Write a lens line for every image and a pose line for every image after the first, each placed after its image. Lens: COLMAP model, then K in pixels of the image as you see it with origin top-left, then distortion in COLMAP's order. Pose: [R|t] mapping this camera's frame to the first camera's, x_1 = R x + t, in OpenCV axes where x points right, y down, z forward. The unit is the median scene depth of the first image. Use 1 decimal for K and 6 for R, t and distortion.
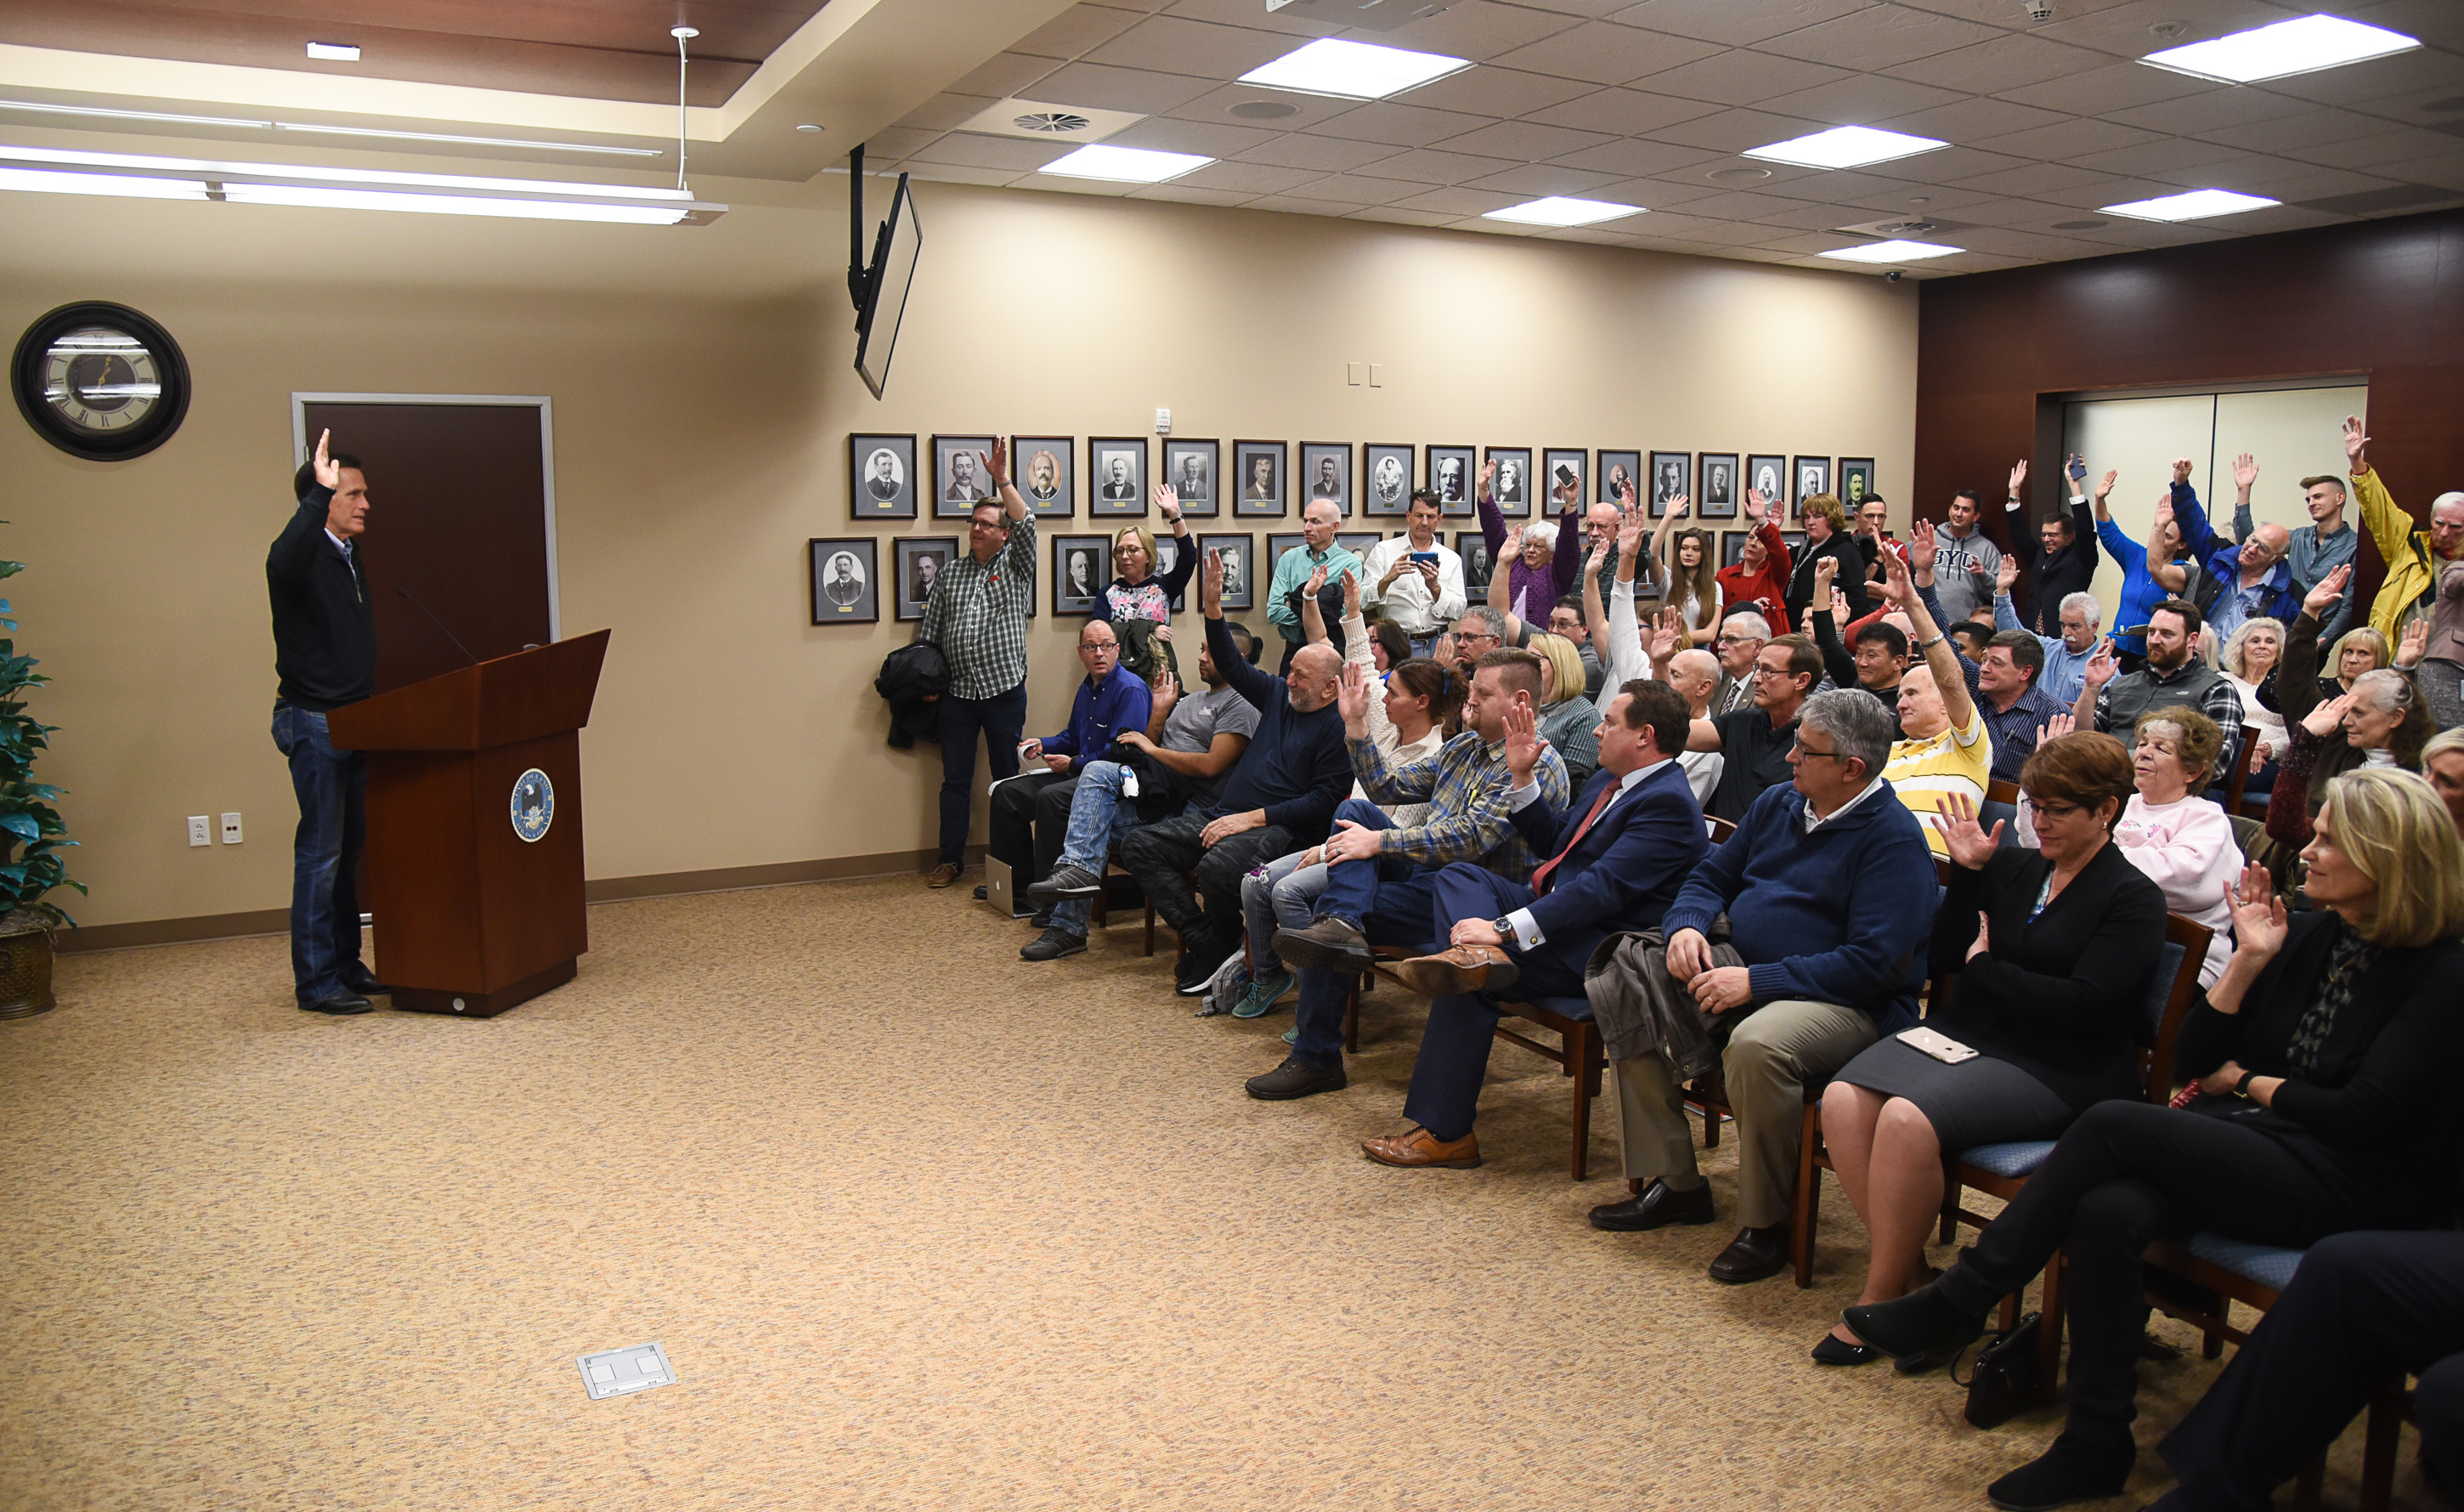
lens RADIAL K [[1720.2, 0, 1214.3], [0, 1720.2, 749.2], [0, 0, 1]] dist [-0.120503, 0.081394]
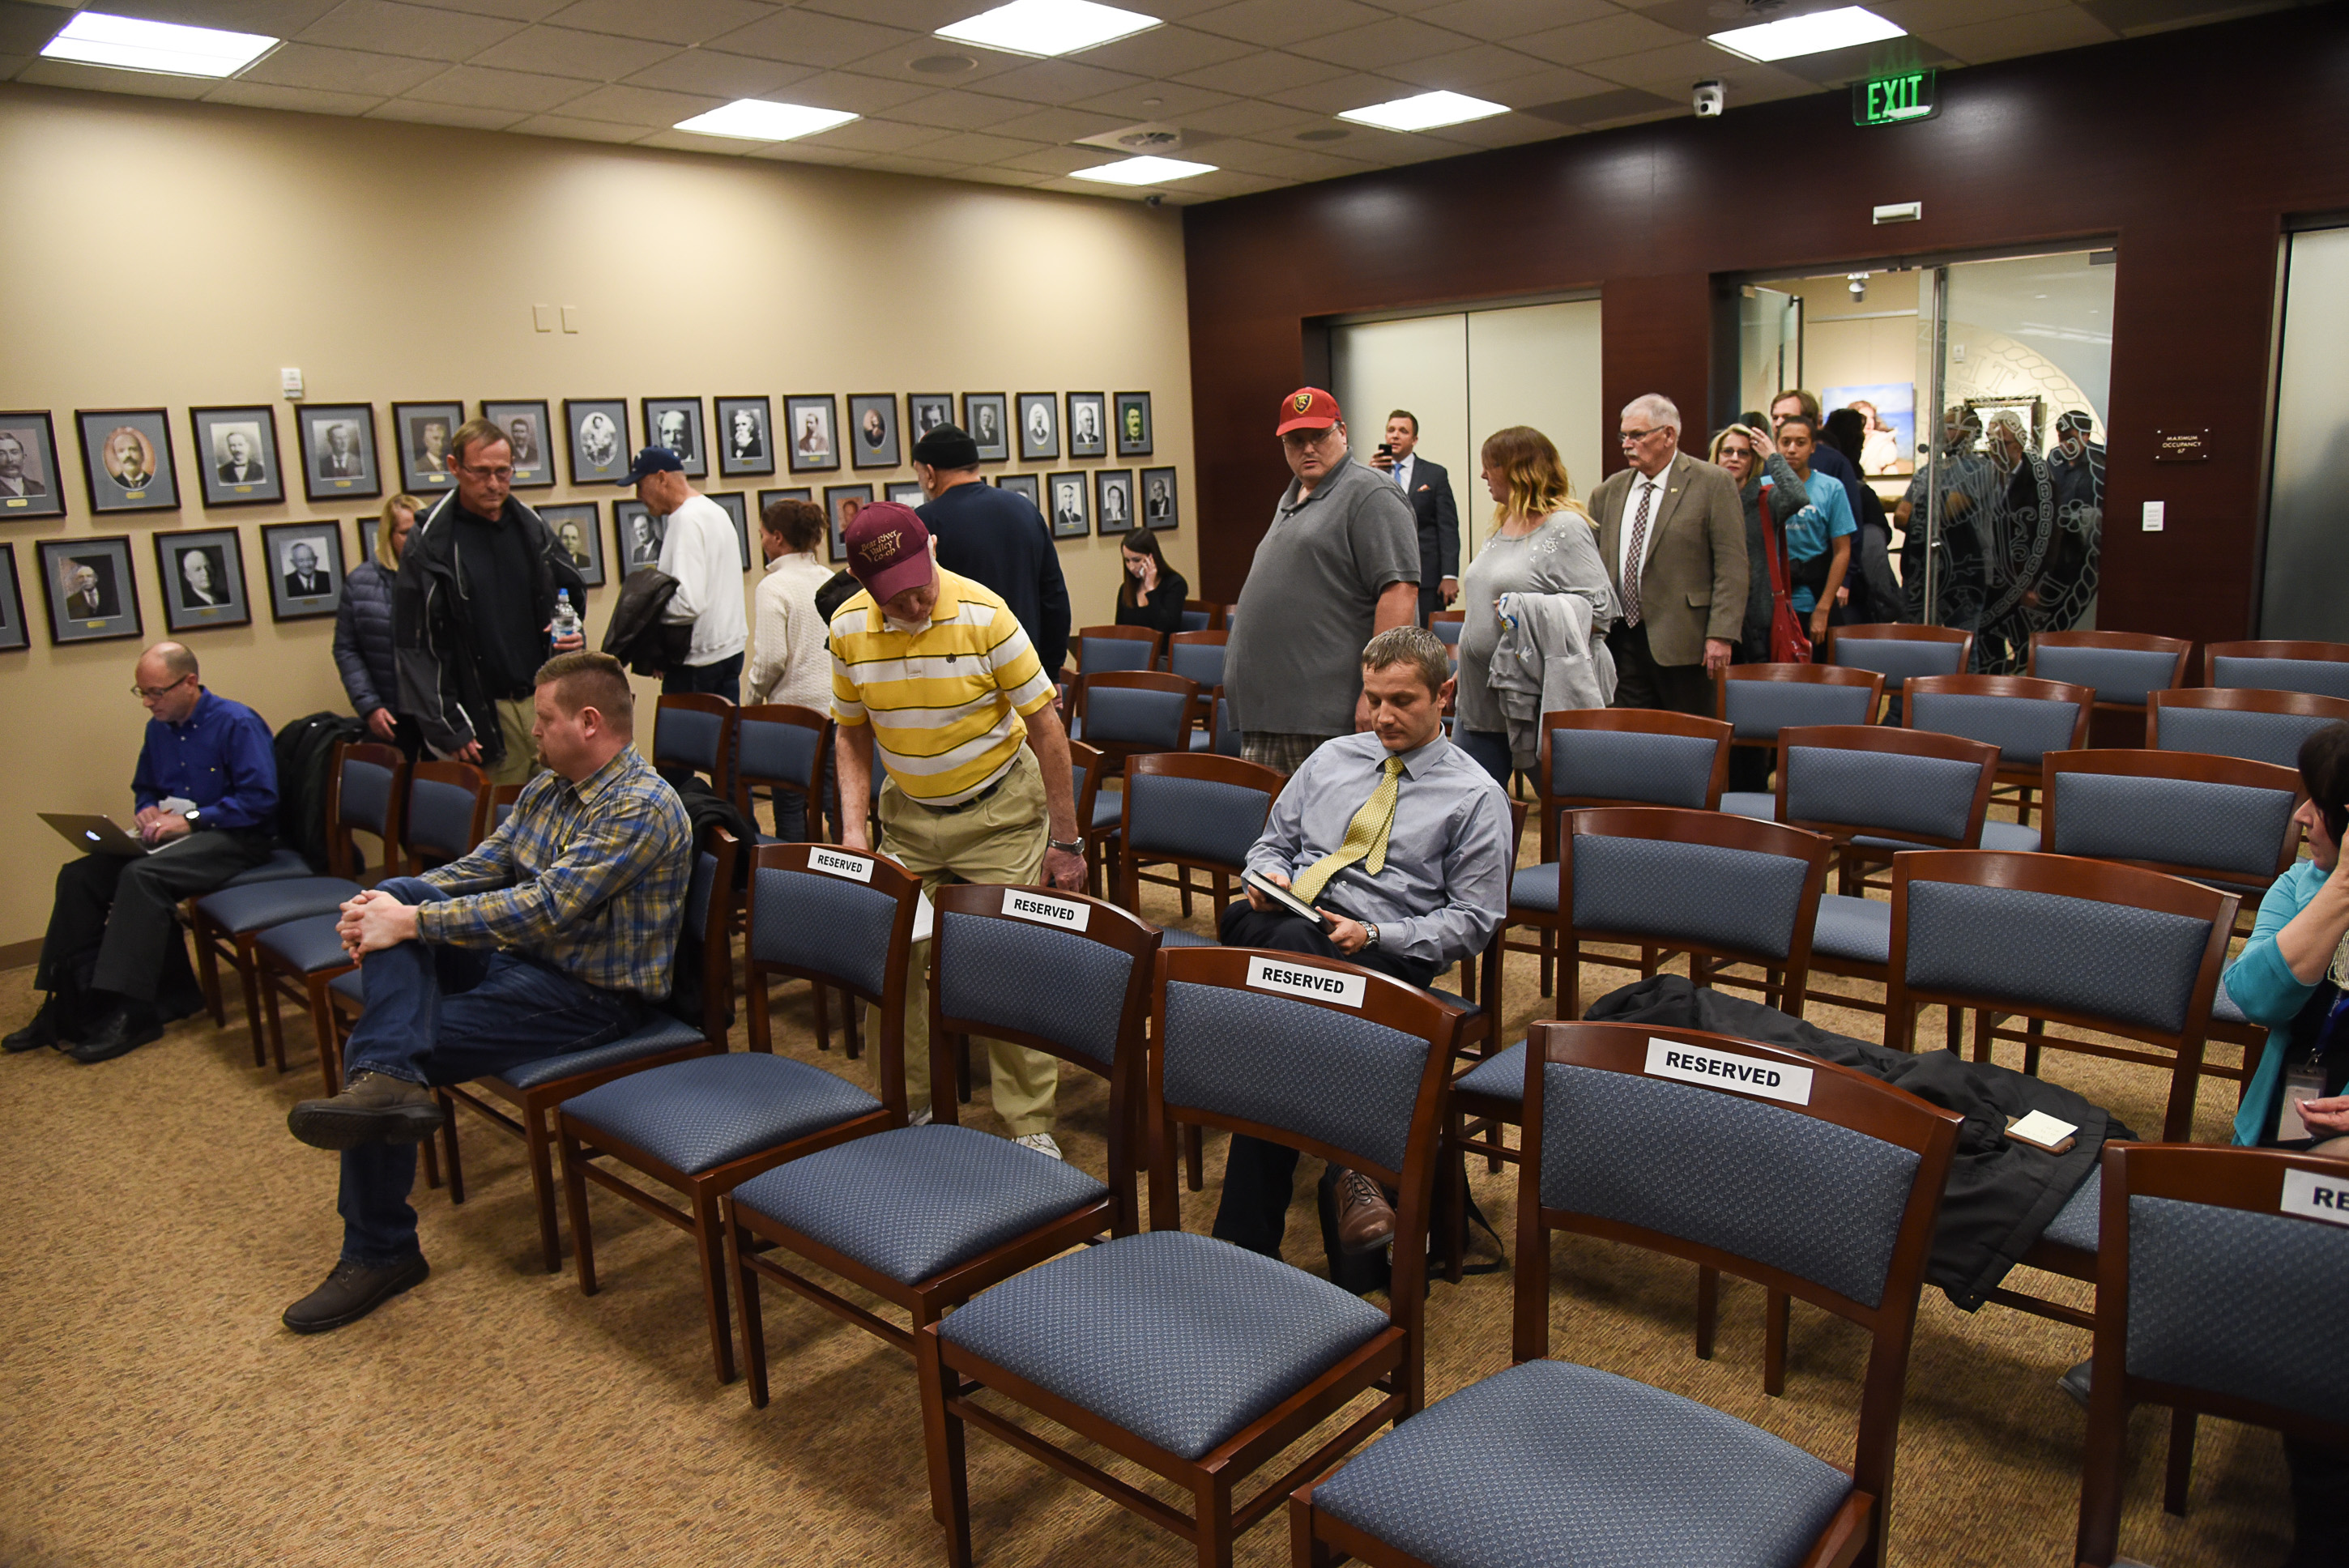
lens RADIAL K [[1584.8, 0, 1135.4], [0, 1584.8, 806.3], [0, 0, 1]] dist [-0.121522, 0.065375]
pose [[0.948379, -0.108097, 0.298147, 0.224810], [0.086114, 0.992571, 0.085951, -0.036157], [-0.305223, -0.055839, 0.950642, 0.331988]]
